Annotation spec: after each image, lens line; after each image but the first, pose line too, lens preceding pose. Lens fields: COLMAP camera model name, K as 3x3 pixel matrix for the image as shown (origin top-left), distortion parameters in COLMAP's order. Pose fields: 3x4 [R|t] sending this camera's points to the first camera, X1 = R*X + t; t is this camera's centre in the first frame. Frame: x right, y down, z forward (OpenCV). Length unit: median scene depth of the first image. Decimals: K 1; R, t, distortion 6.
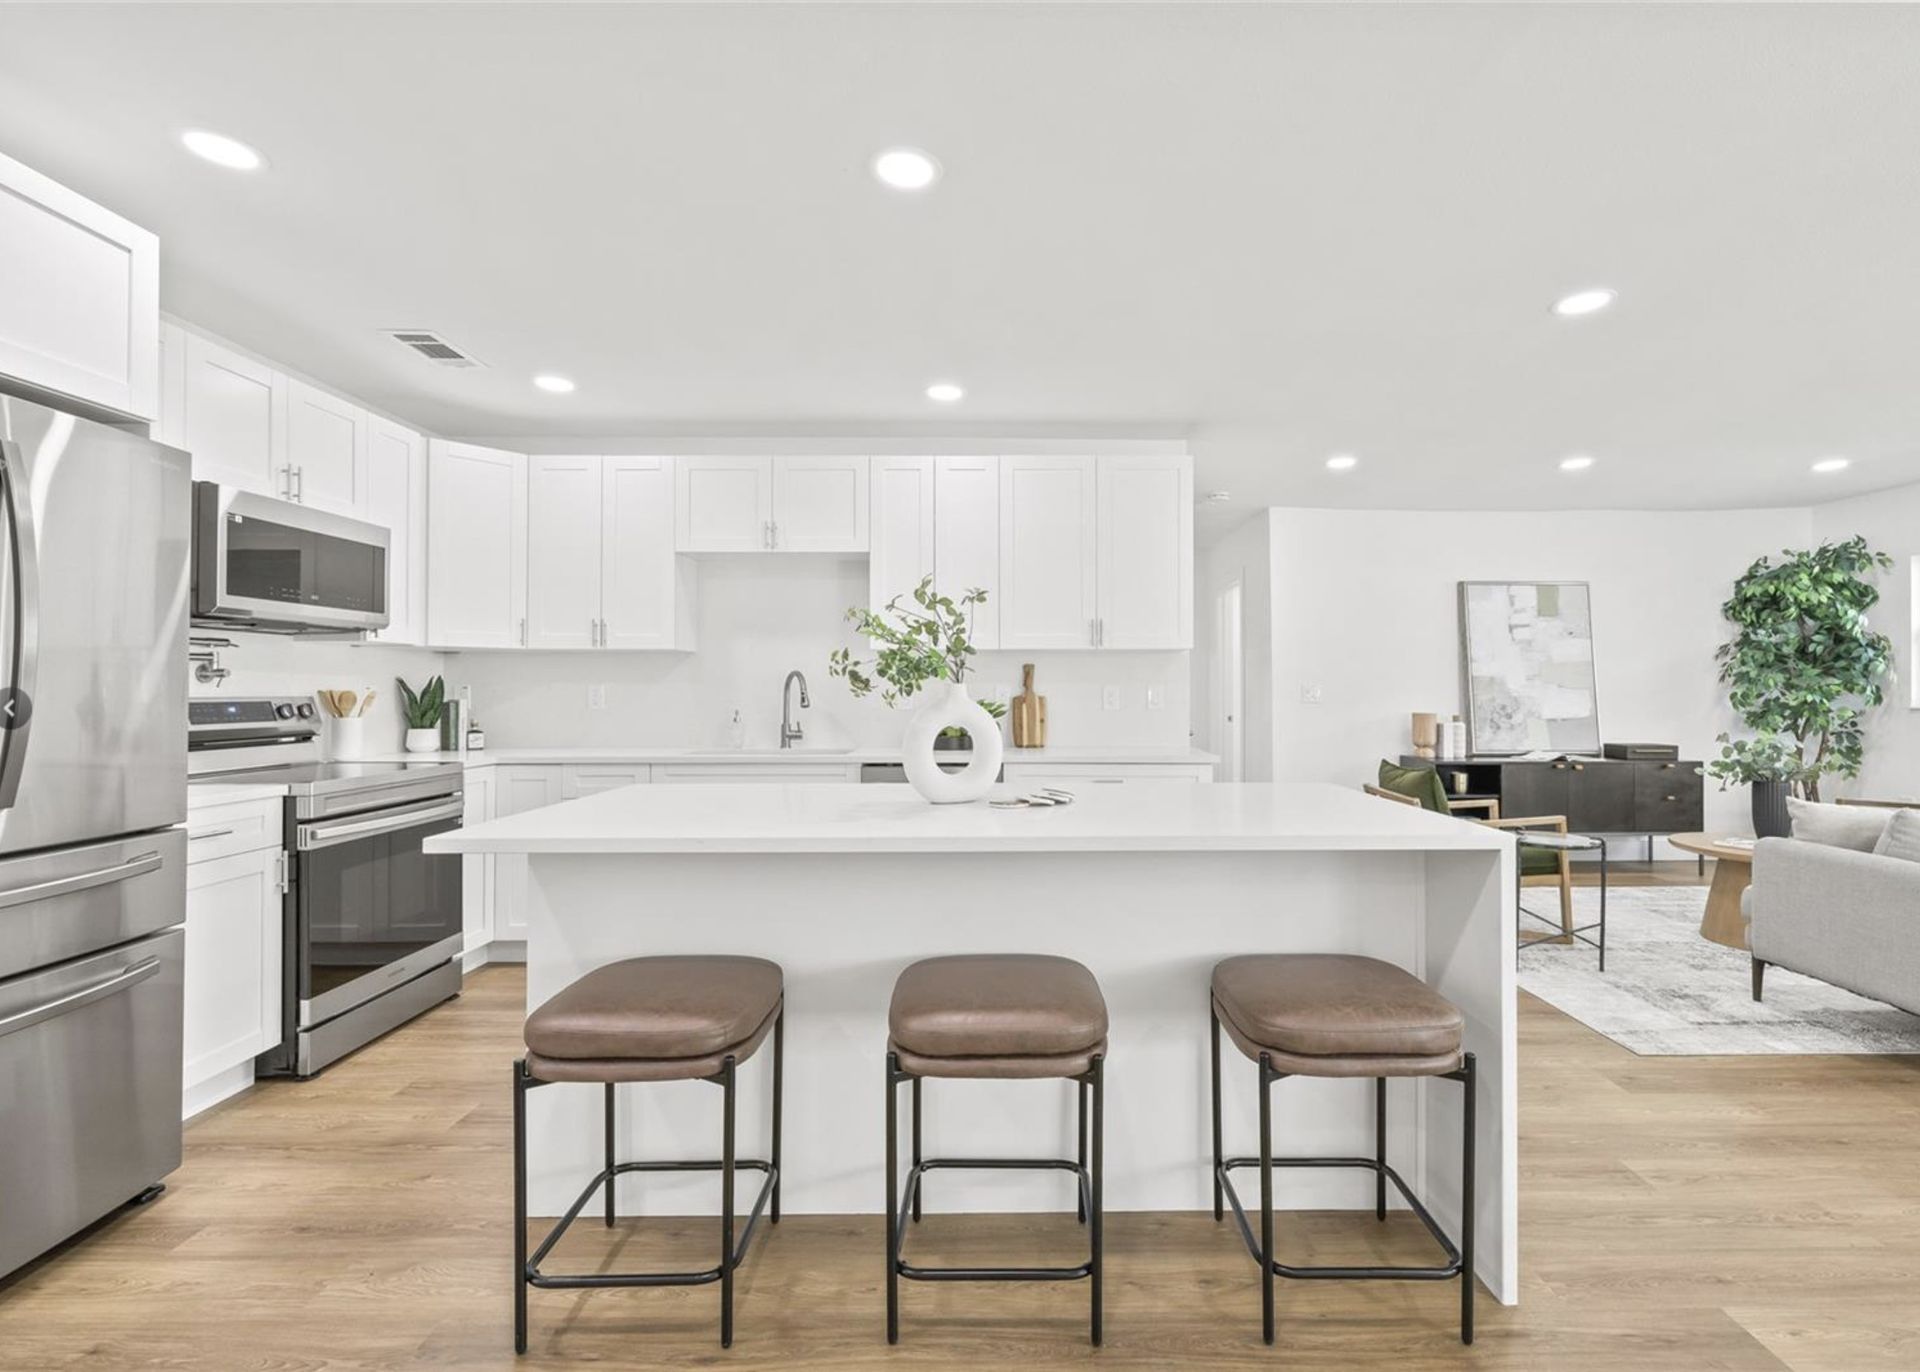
lens RADIAL K [[867.0, 0, 1014.3], [0, 867.0, 683.2], [0, 0, 1]] dist [-0.001278, -0.000756]
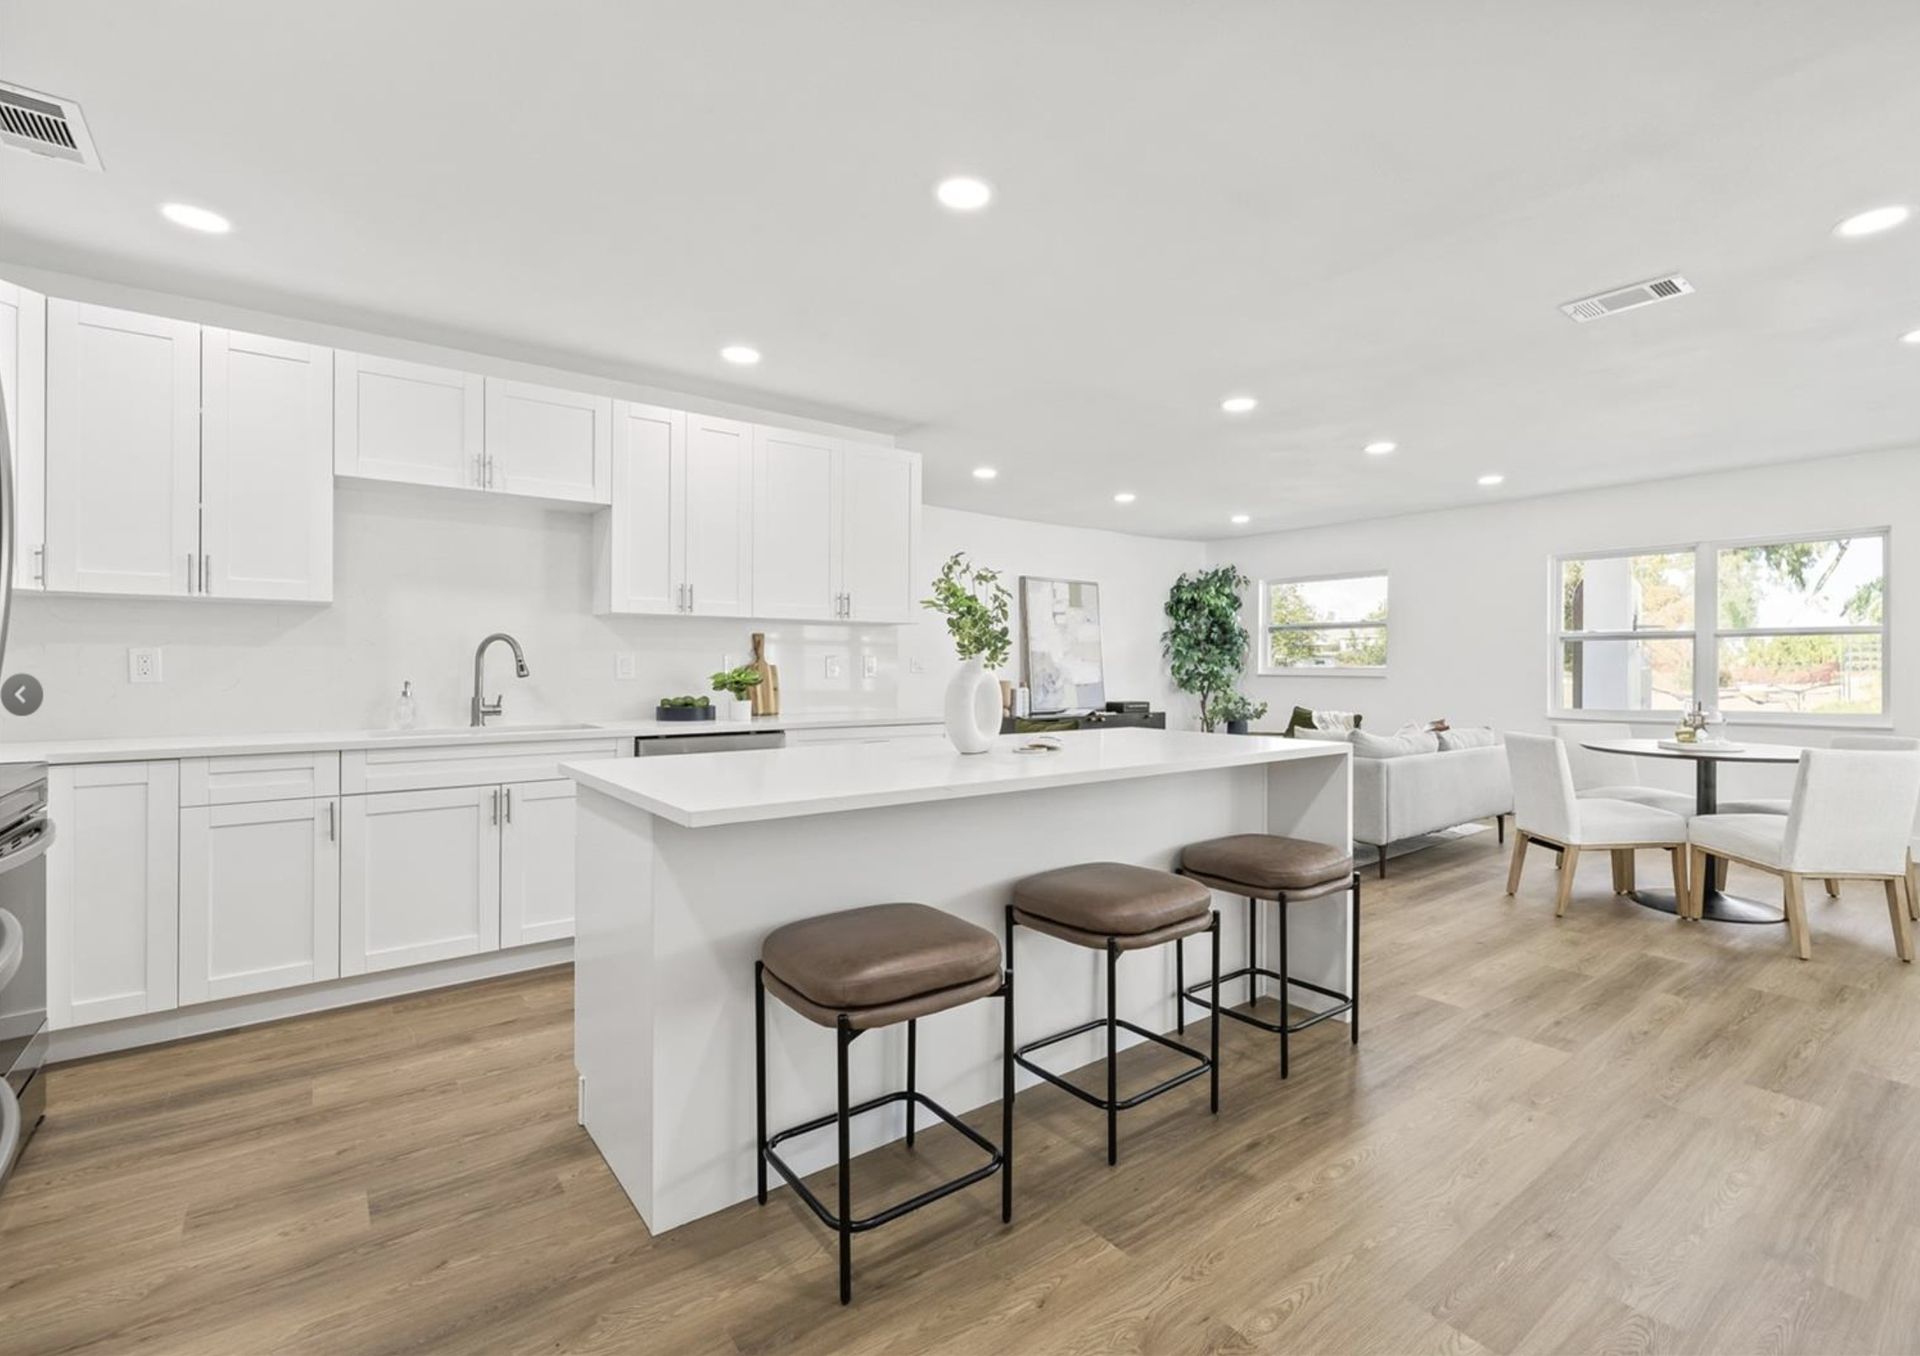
lens RADIAL K [[856.5, 0, 1013.4], [0, 856.5, 667.0], [0, 0, 1]] dist [-0.002766, -0.000036]
pose [[0.787396, 0.001770, 0.616444, -0.294147], [-0.008584, 0.999930, 0.008094, 0.005273], [-0.616387, -0.011665, 0.787357, 0.028942]]
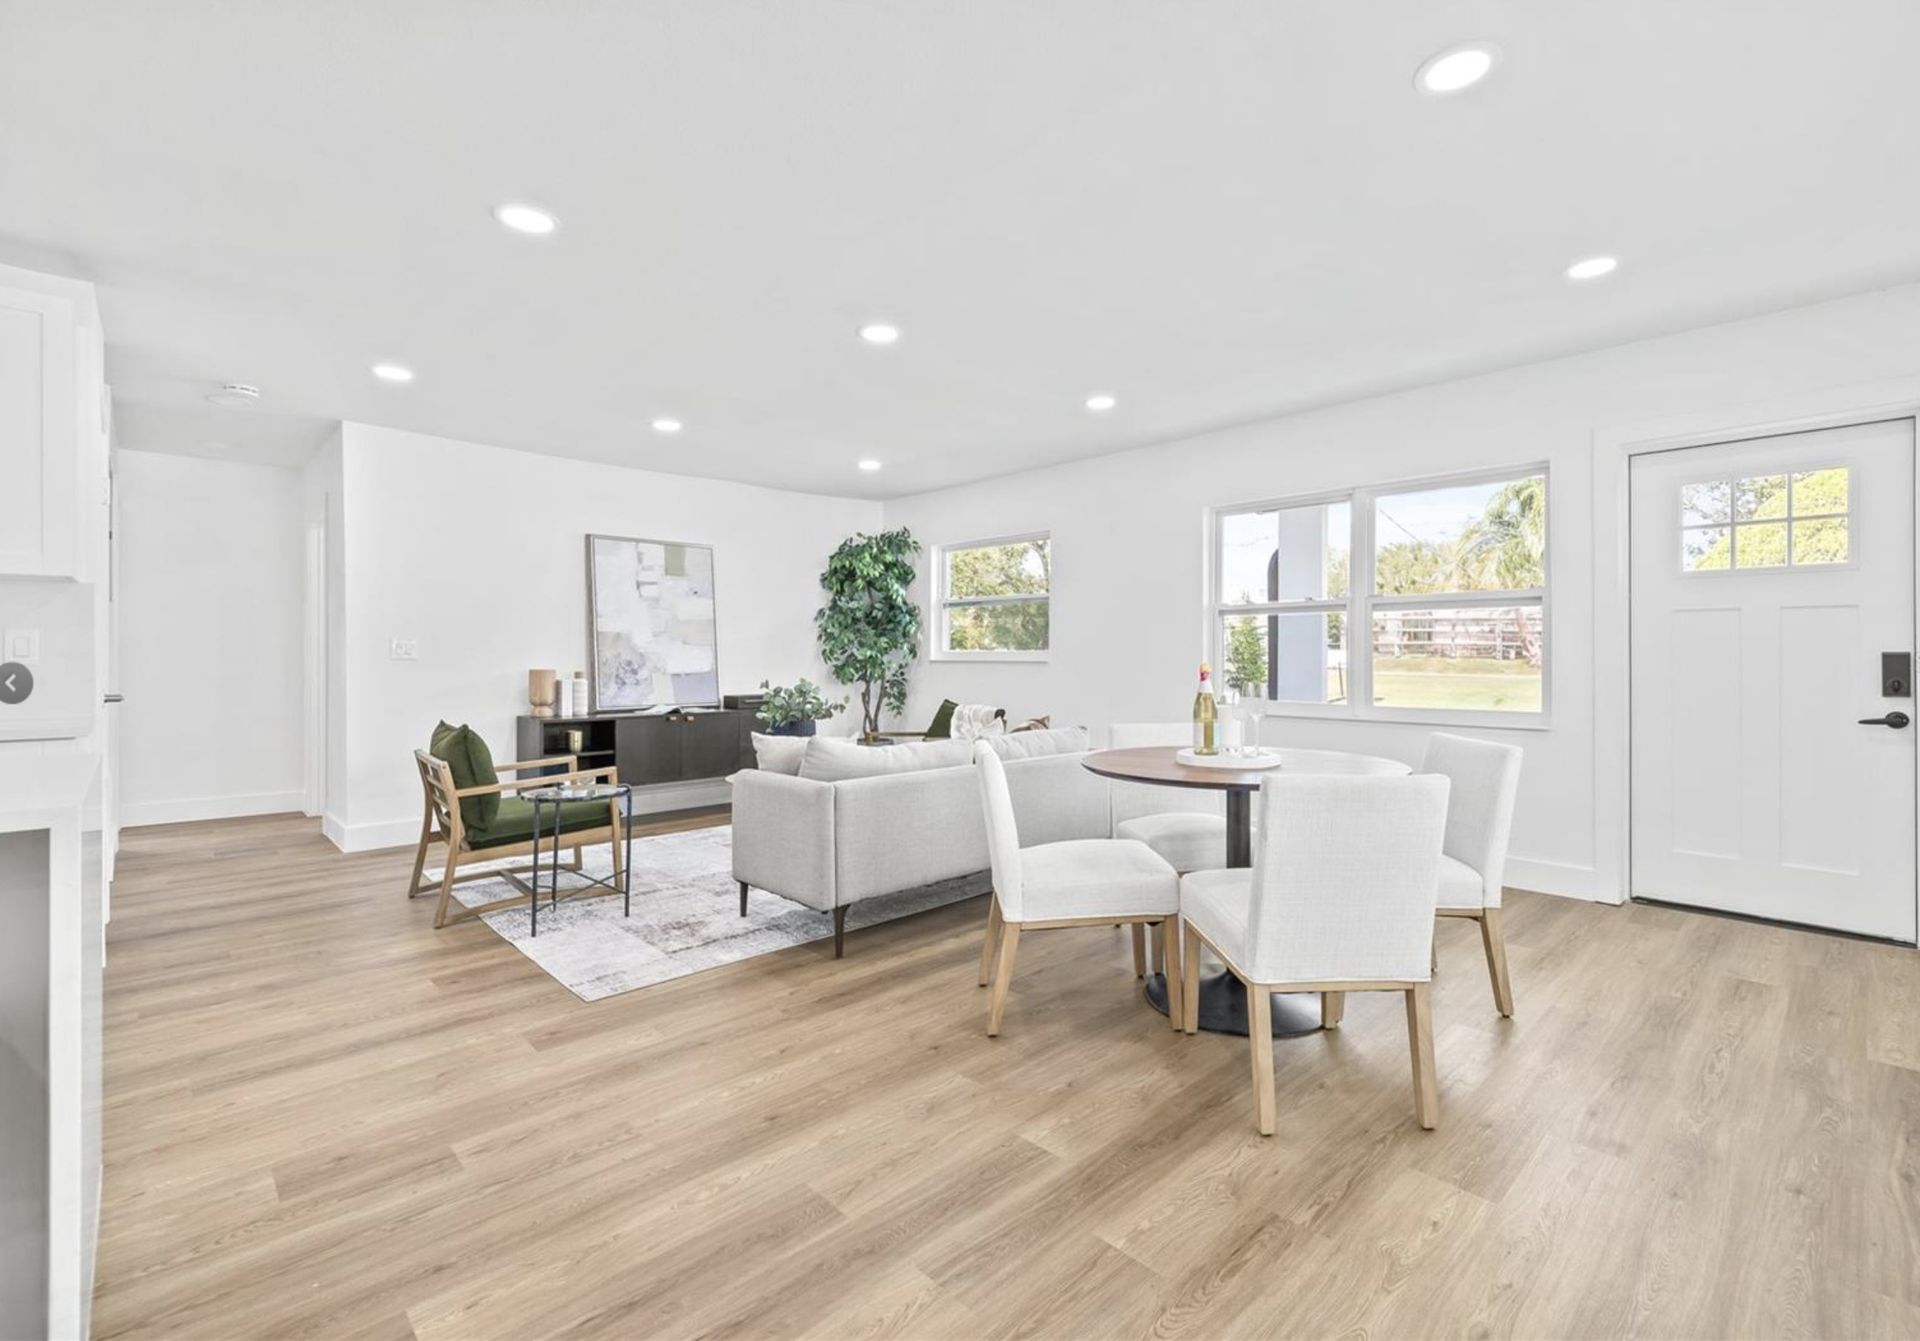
lens RADIAL K [[859.1, 0, 1009.3], [0, 859.1, 654.8], [0, 0, 1]] dist [-0.004825, 0.000120]
pose [[0.711111, -0.000580, 0.703079, 0.195774], [-0.004463, 0.999976, 0.005339, 0.012111], [-0.703065, -0.006934, 0.711092, -0.018212]]
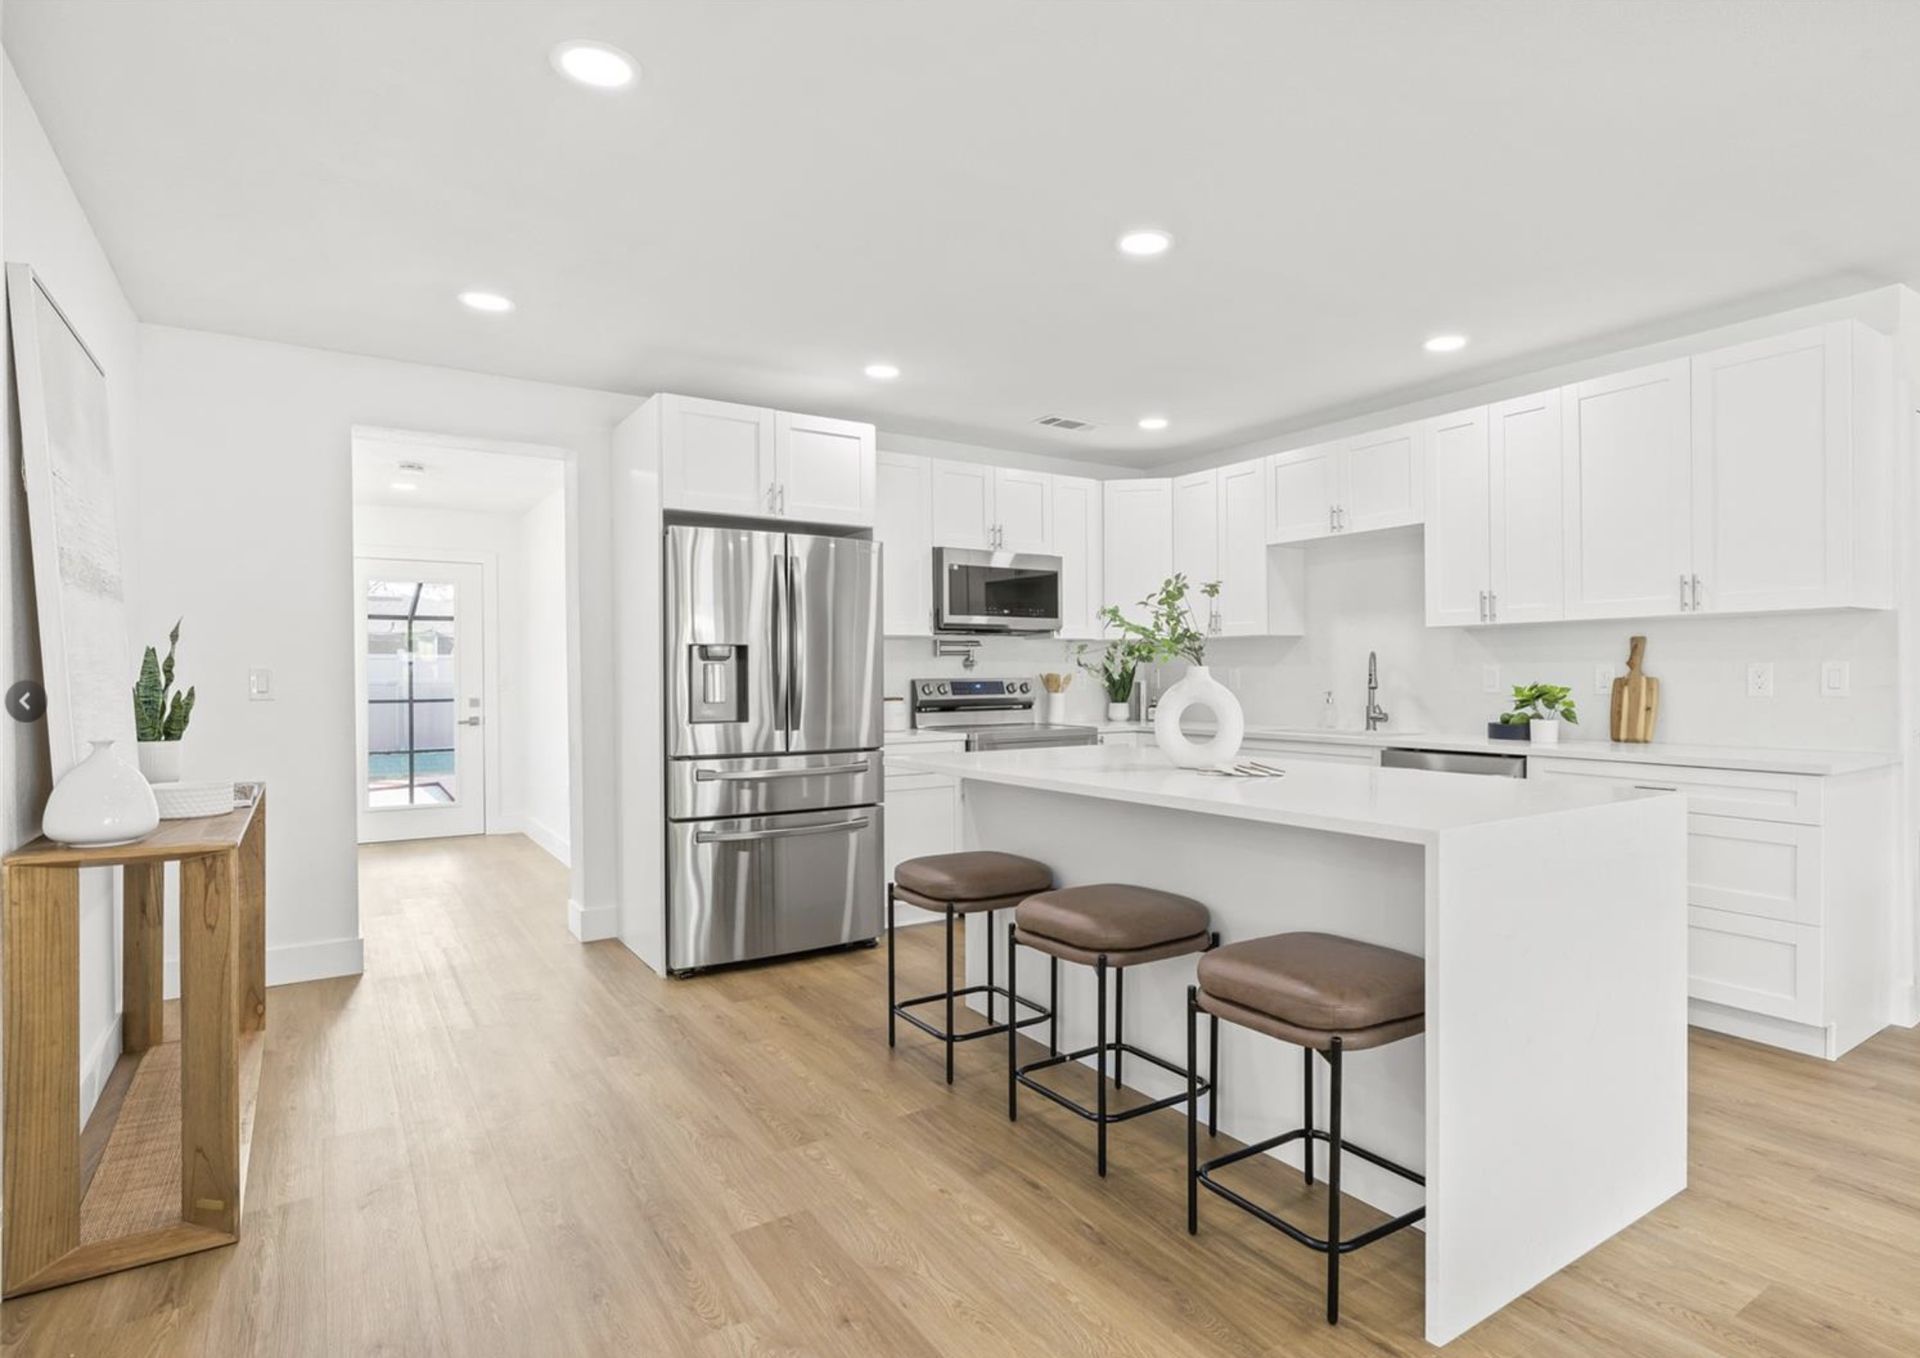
lens RADIAL K [[1026.9, 0, 1005.3], [0, 1026.9, 662.4], [0, 0, 1]] dist [-0.006507, 0.000315]
pose [[0.554804, -0.013034, -0.831879, 0.380649], [0.012475, 0.999895, -0.007347, 0.001231], [0.831888, -0.006302, 0.554908, 0.009876]]
